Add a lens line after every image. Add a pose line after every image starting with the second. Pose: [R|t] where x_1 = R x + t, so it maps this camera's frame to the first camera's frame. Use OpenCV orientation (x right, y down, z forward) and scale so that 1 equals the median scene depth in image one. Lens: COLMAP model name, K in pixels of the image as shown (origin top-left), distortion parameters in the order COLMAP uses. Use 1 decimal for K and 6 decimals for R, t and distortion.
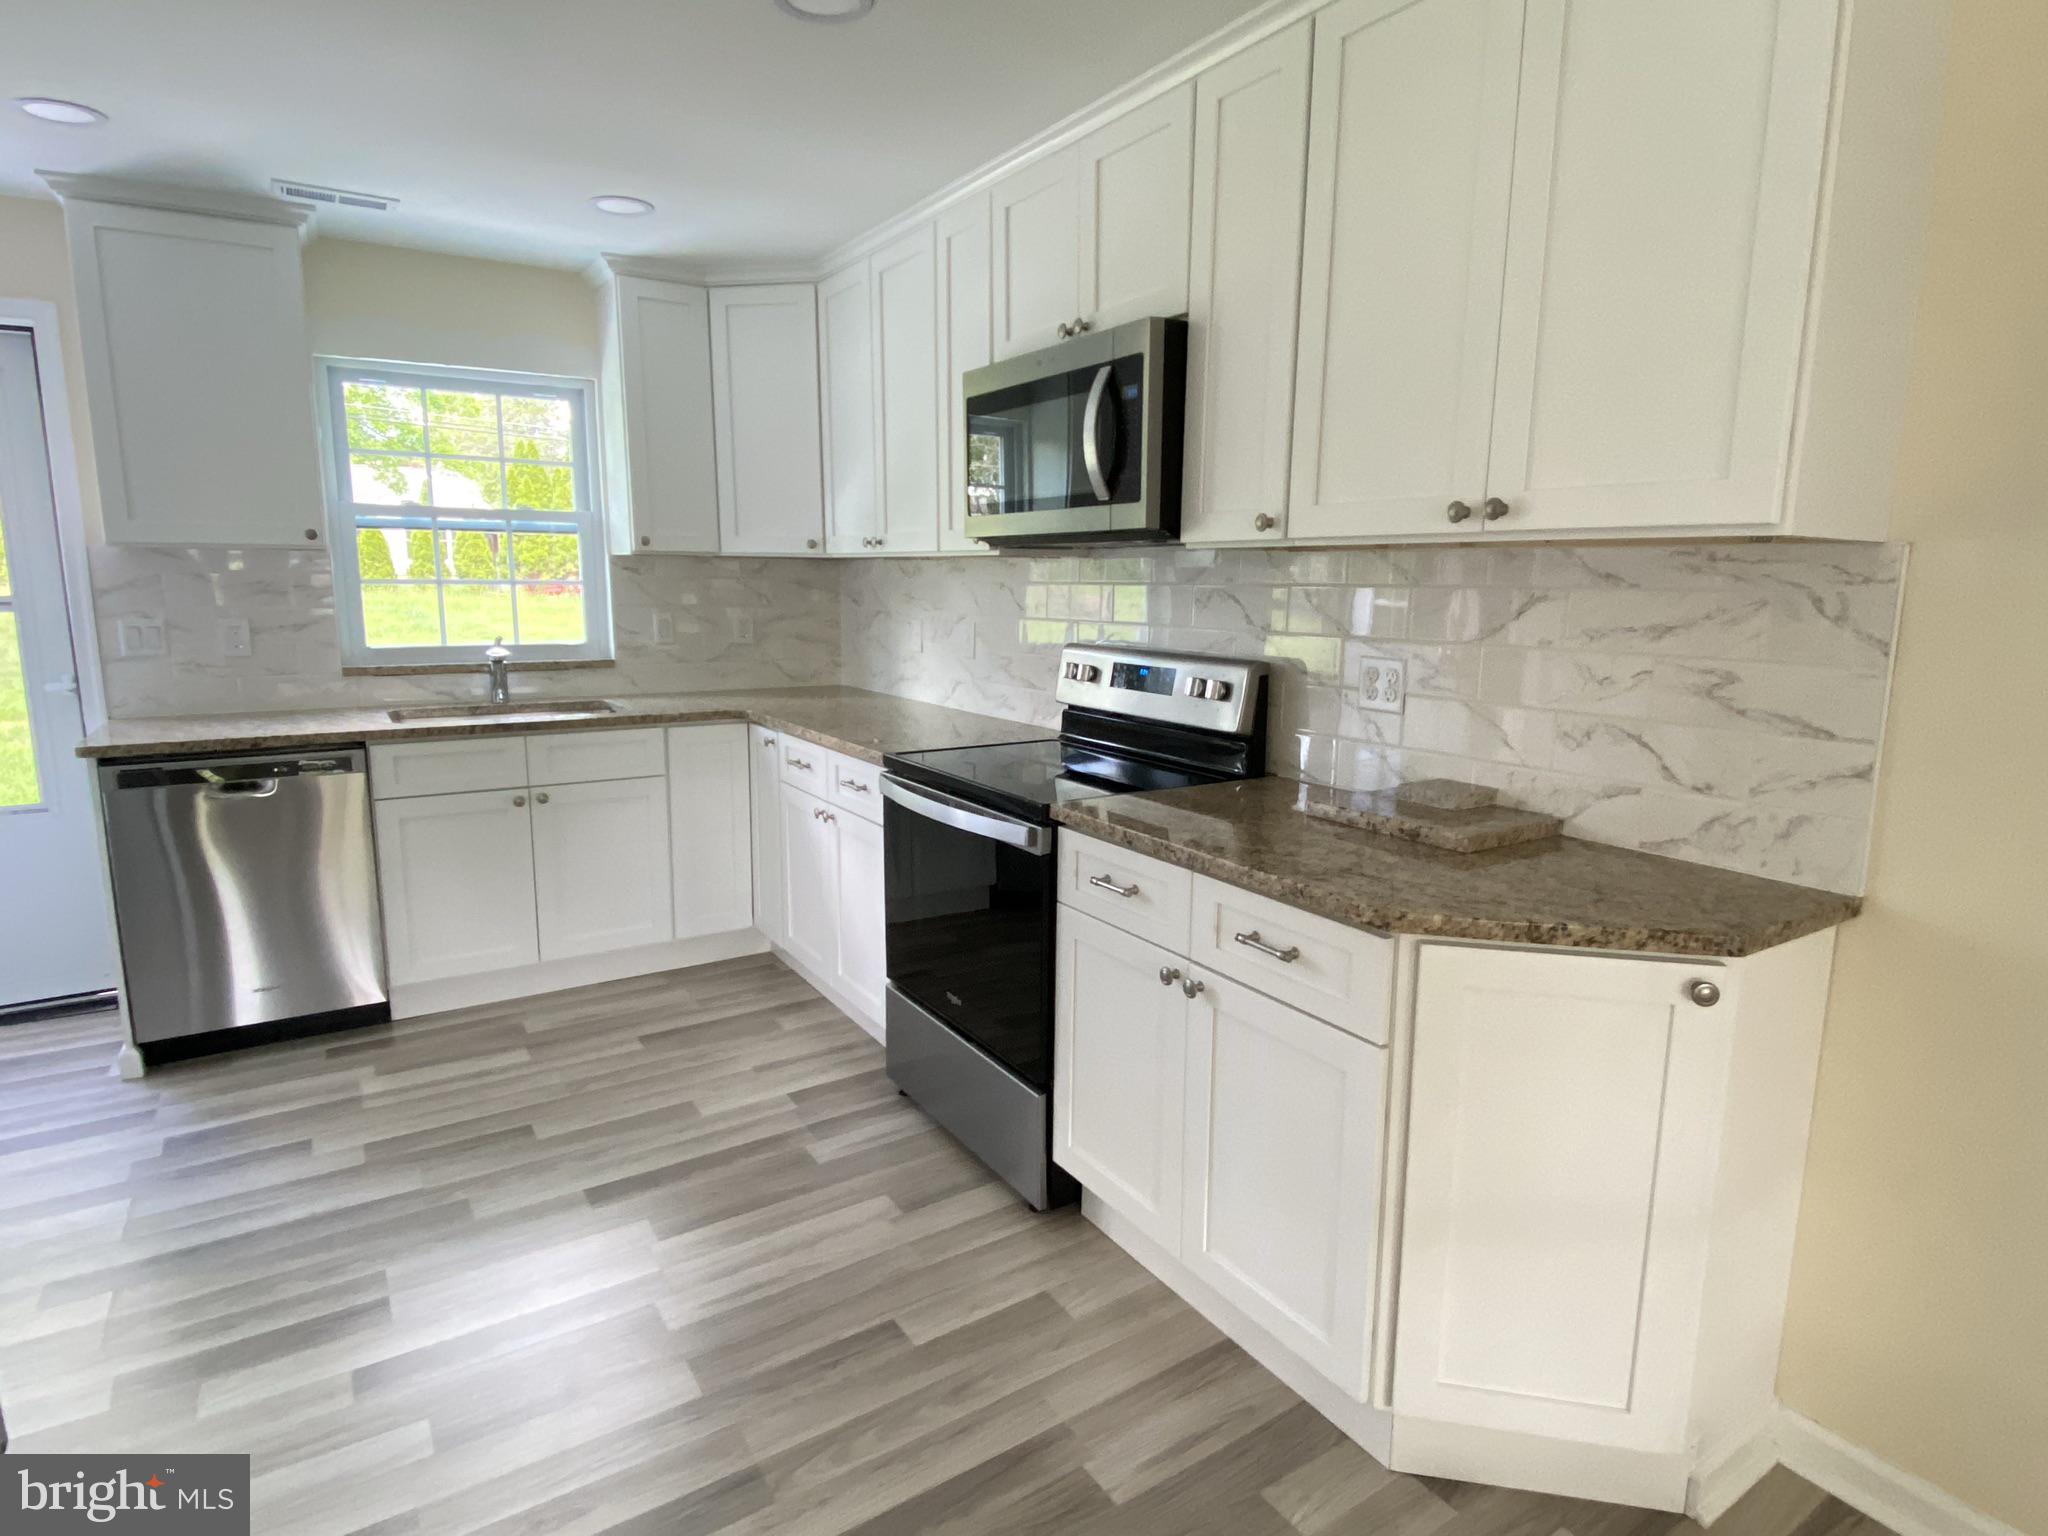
lens RADIAL K [[1103.4, 0, 1037.4], [0, 1103.4, 756.3], [0, 0, 1]] dist [0.036047, -0.027365]
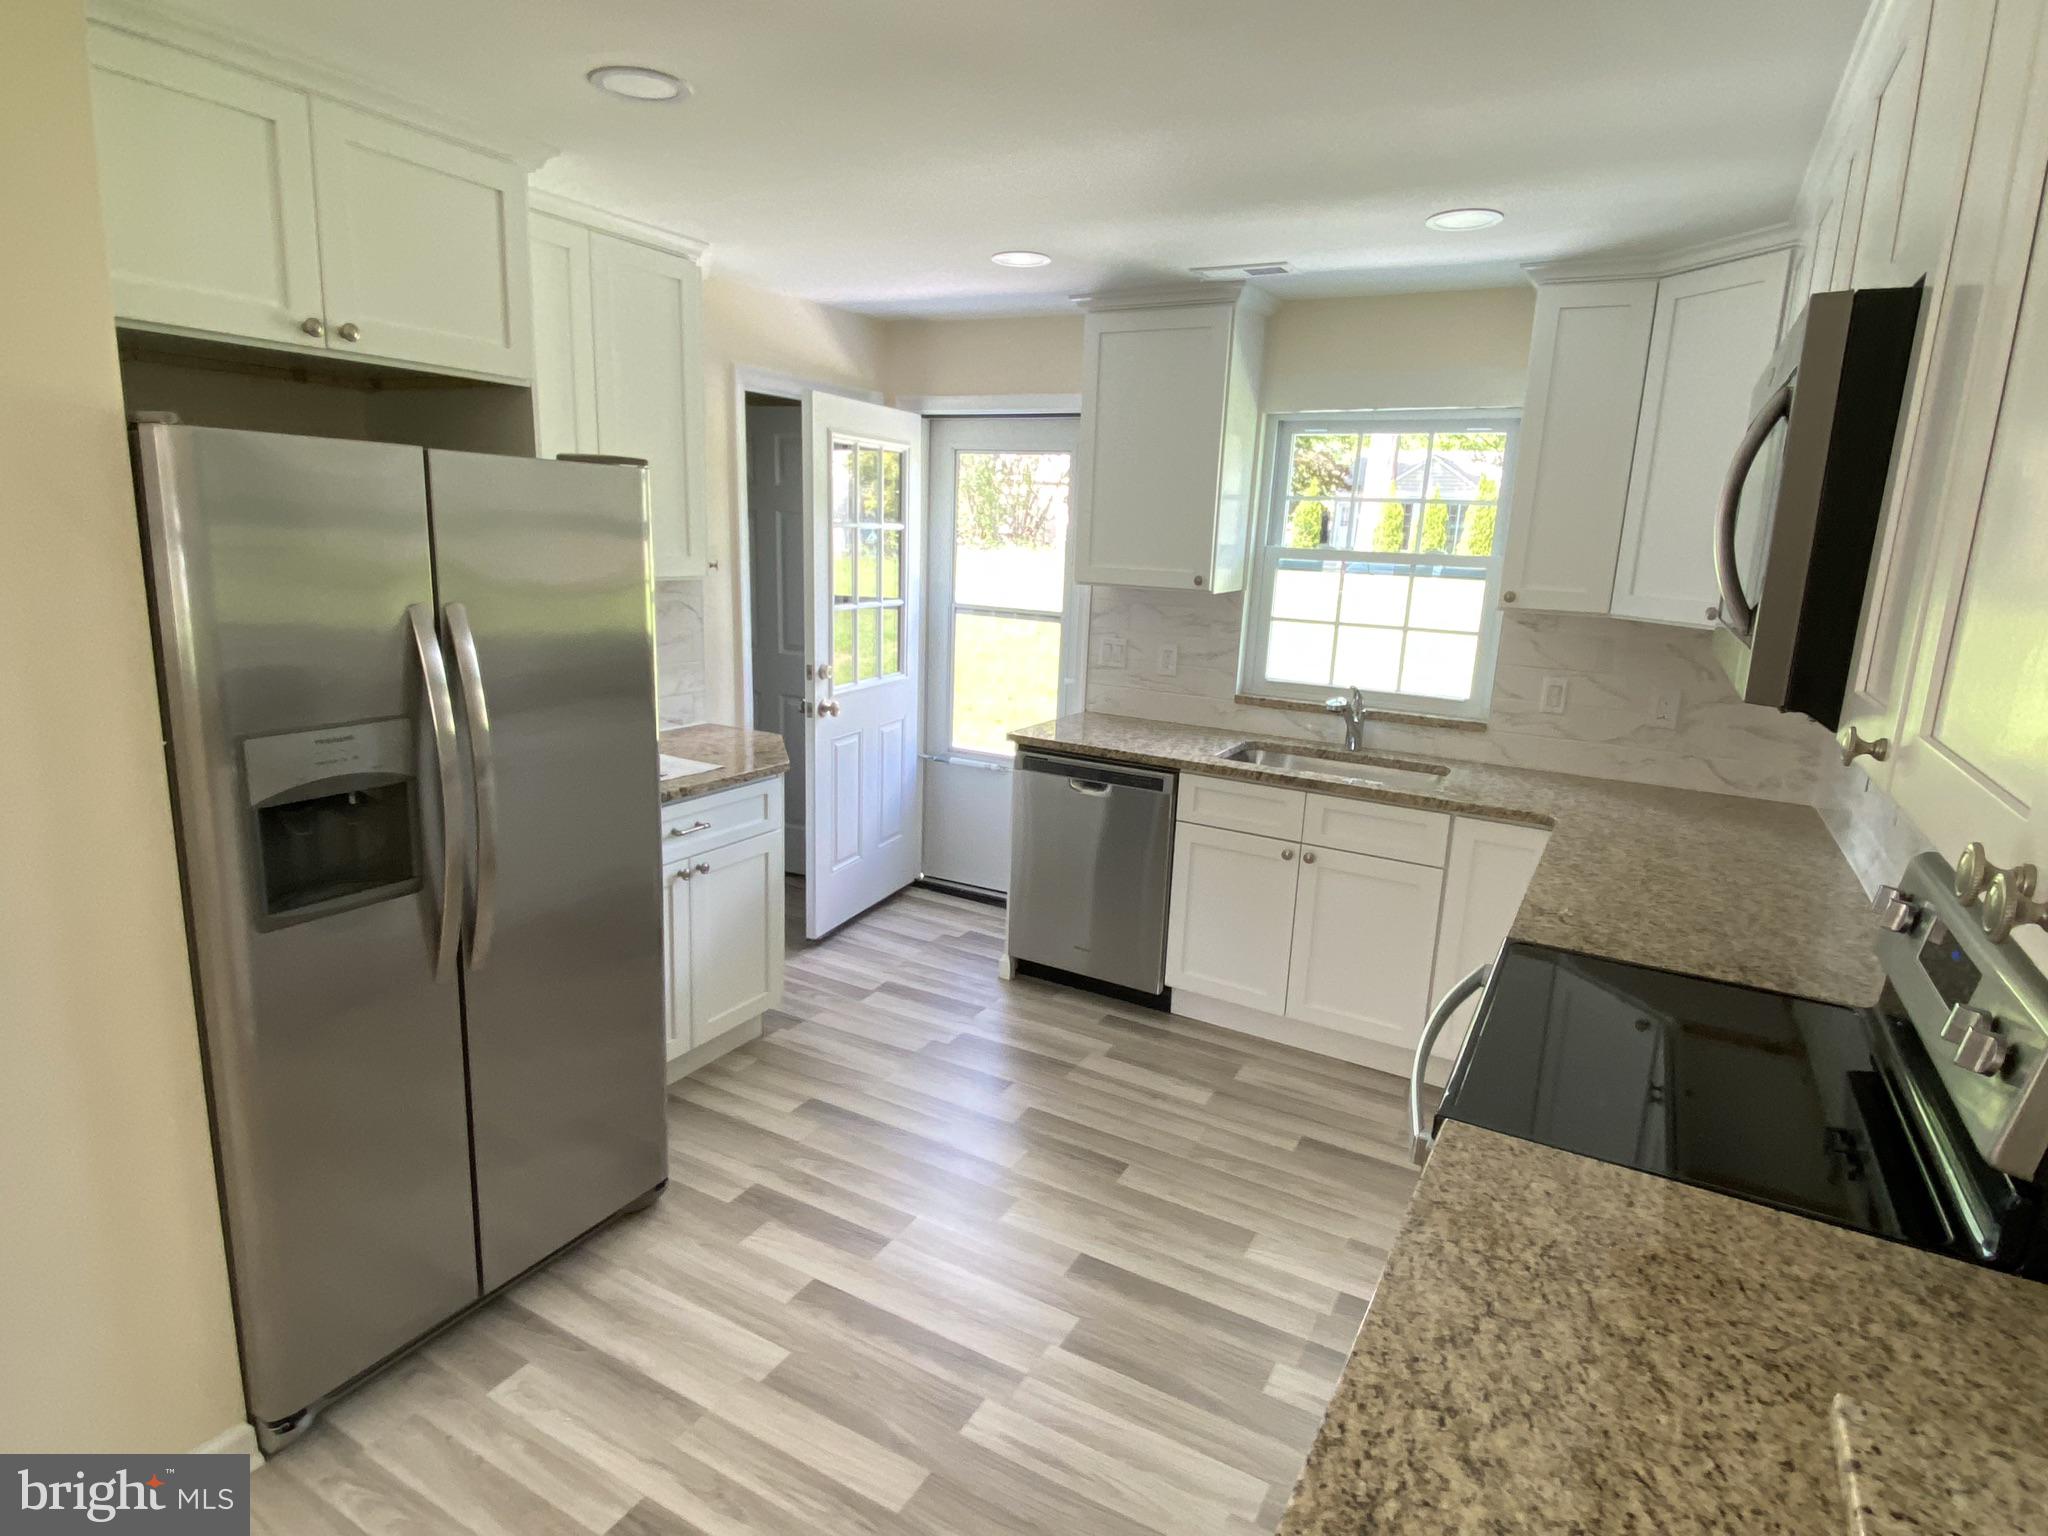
lens RADIAL K [[1103.4, 0, 1037.4], [0, 1103.4, 756.3], [0, 0, 1]] dist [0.036047, -0.027365]
pose [[0.466032, 0.195143, -0.862980, 0.280653], [-0.182679, 0.975580, 0.121953, -0.131894], [0.865704, 0.100815, 0.490300, 0.326209]]
